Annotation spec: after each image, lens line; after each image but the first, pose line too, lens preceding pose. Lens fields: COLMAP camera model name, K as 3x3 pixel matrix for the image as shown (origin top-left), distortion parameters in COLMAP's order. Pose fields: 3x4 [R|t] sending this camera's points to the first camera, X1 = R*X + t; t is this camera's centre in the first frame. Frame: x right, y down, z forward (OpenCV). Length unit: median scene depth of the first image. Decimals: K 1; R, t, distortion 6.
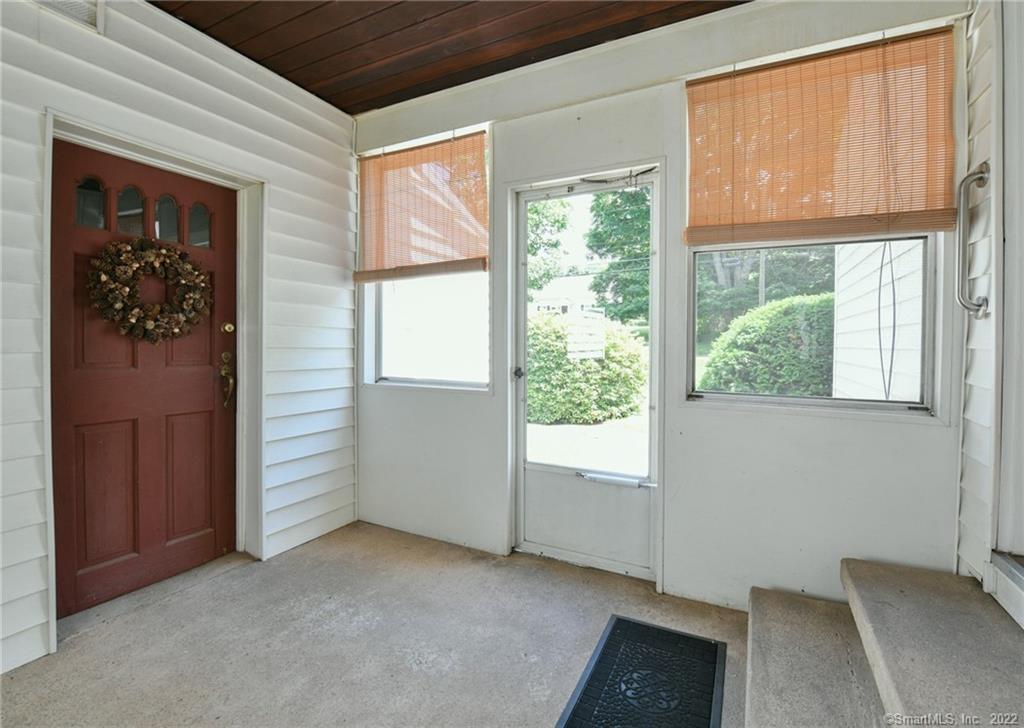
lens RADIAL K [[438.4, 0, 513.7], [0, 438.4, 351.0], [0, 0, 1]] dist [-0.018104, -0.000095]
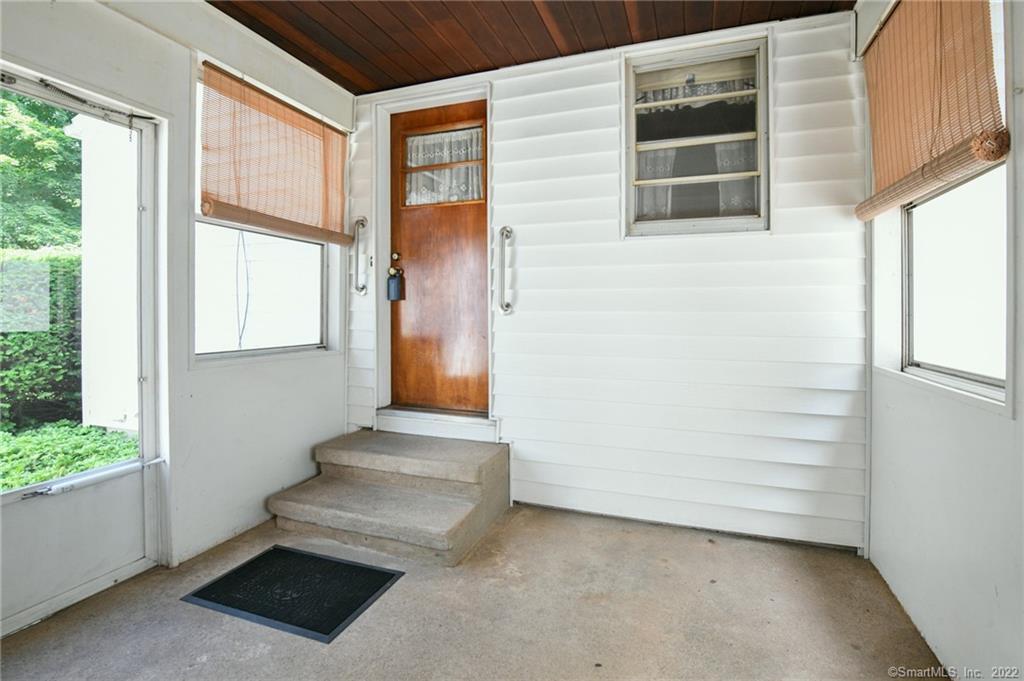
lens RADIAL K [[422.5, 0, 512.8], [0, 422.5, 314.3], [0, 0, 1]] dist [-0.000139, -0.000257]
pose [[-0.041507, -0.015299, 0.999021, -0.669316], [0.014389, 0.999770, 0.015908, -0.008180], [-0.999035, 0.015035, -0.041278, 0.304345]]
